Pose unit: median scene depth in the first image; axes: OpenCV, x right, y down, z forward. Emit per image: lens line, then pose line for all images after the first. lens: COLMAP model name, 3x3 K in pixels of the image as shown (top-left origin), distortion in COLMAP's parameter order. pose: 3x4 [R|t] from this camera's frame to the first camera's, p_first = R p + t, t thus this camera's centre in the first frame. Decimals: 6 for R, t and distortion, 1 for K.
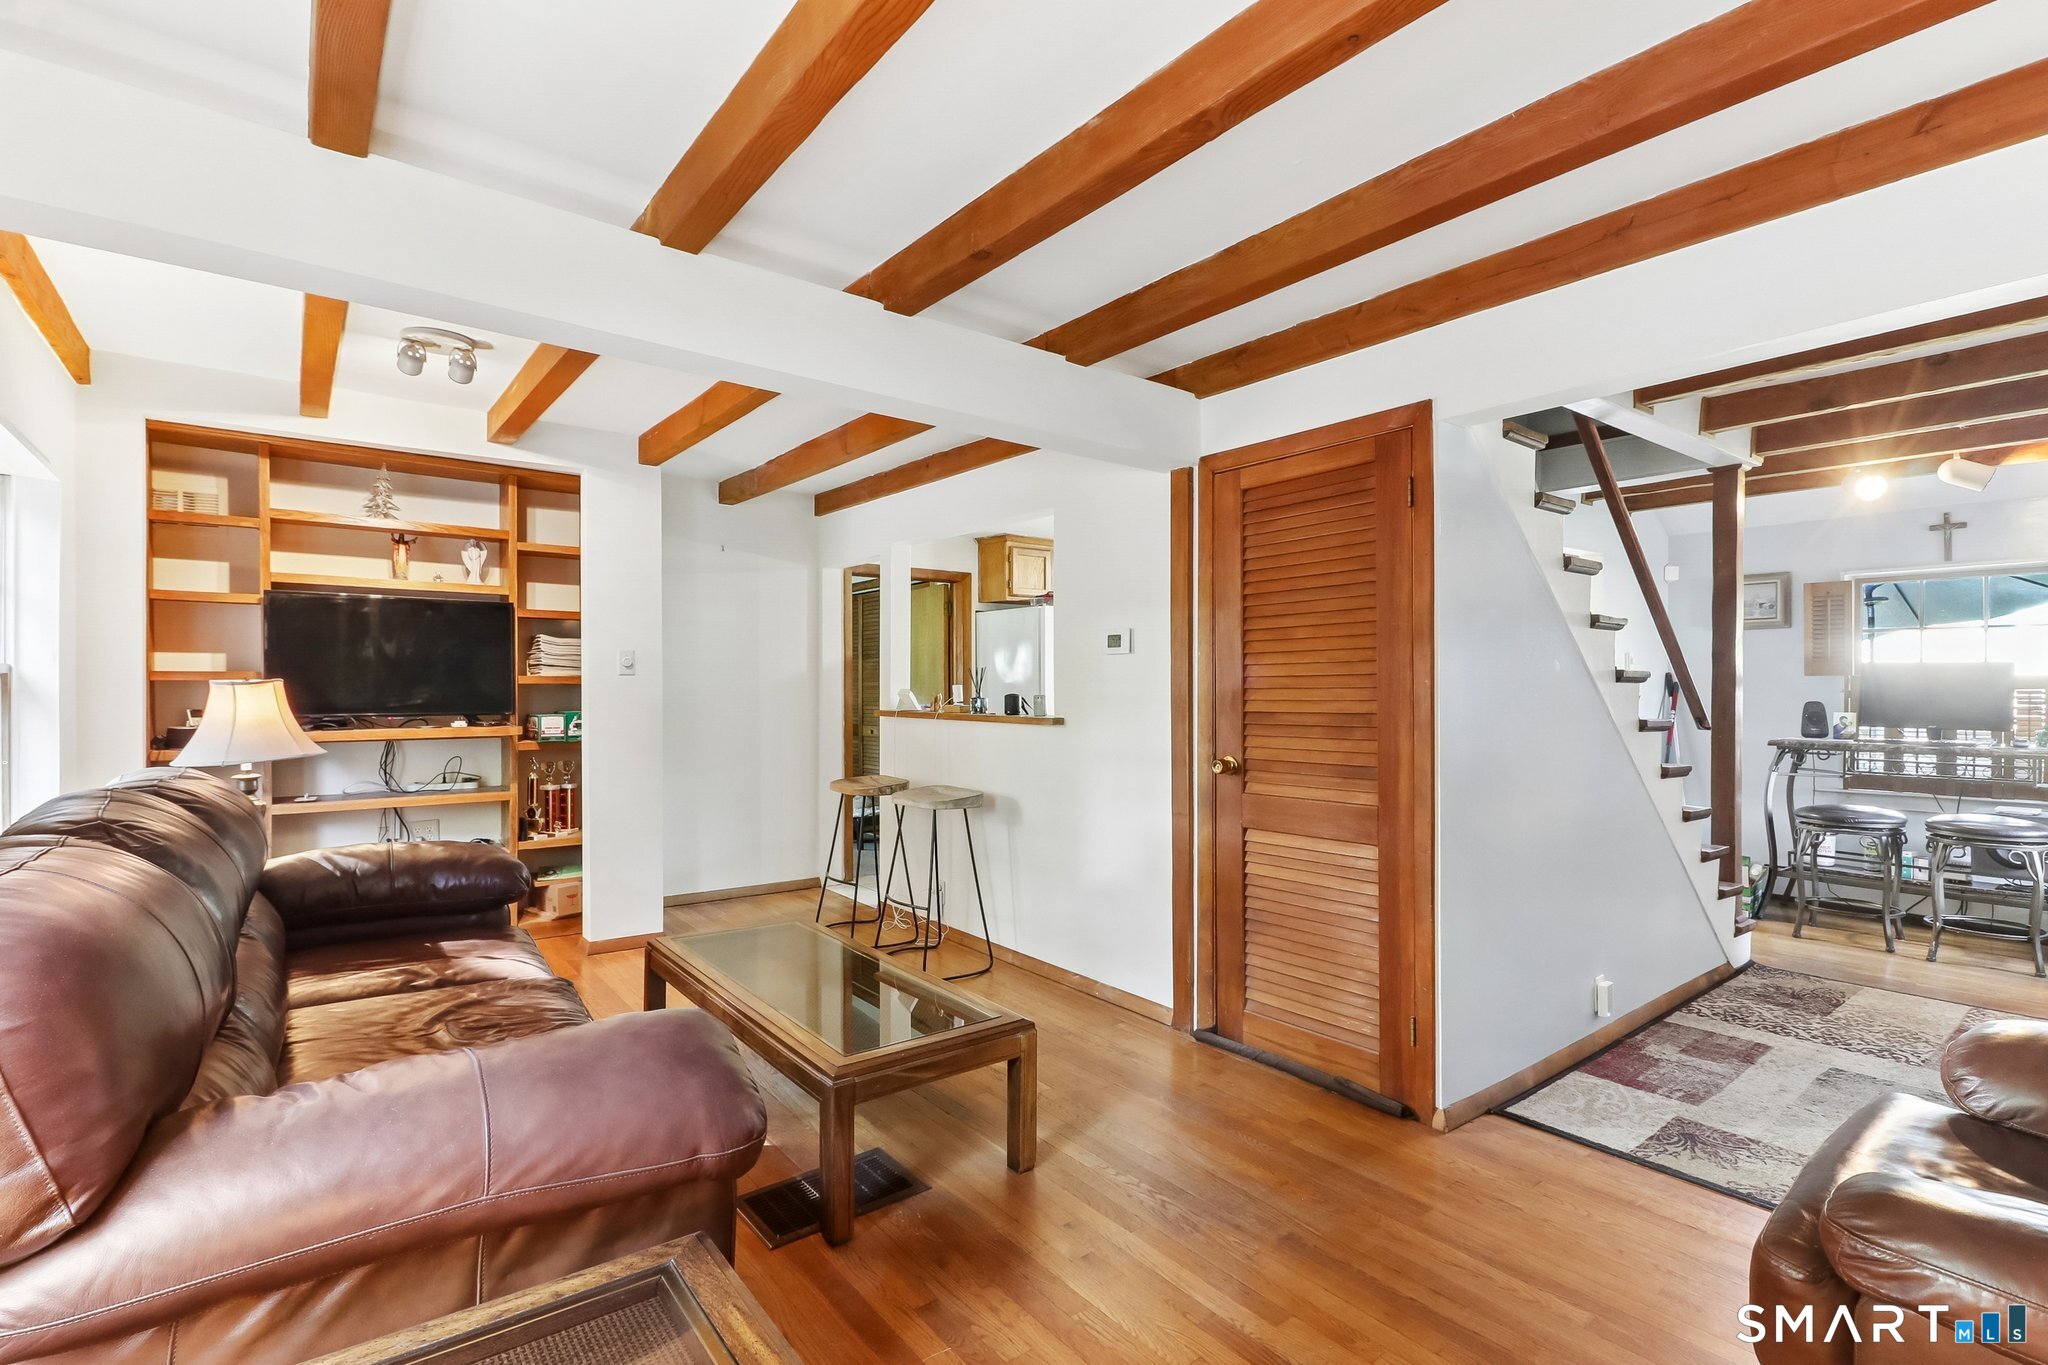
lens RADIAL K [[953.0, 0, 1025.3], [0, 953.0, 683.6], [0, 0, 1]] dist [0.015797, -0.010218]
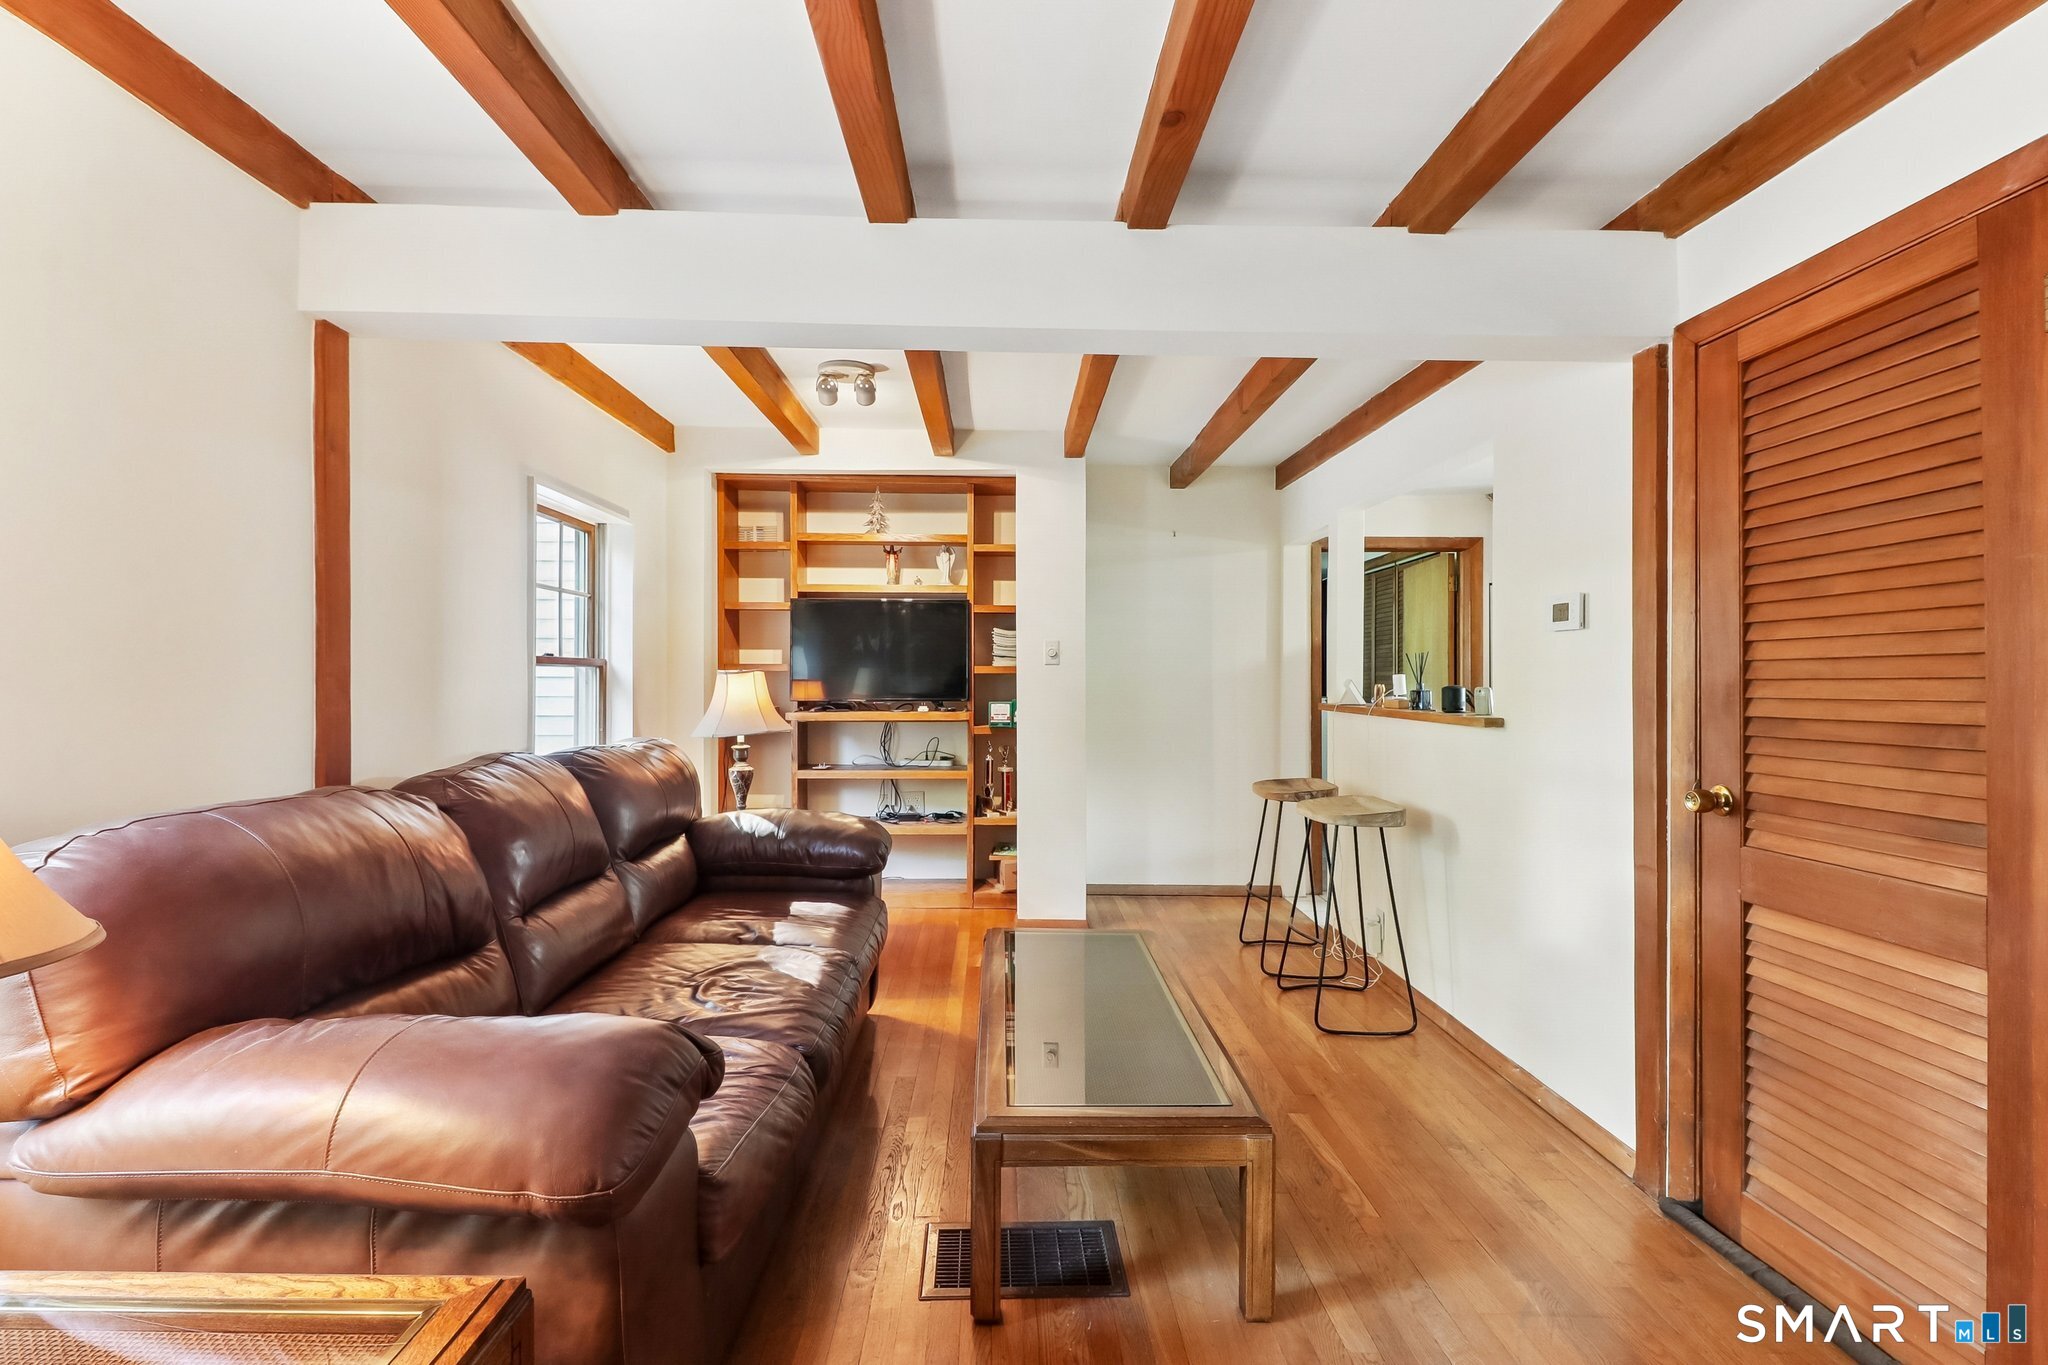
lens RADIAL K [[953.0, 0, 1004.4], [0, 953.0, 673.7], [0, 0, 1]] dist [0.015797, -0.010218]
pose [[0.803963, -0.000714, -0.594679, 0.212701], [0.000643, 1.000000, -0.000331, 0.001259], [0.594679, -0.000116, 0.803963, 0.204180]]
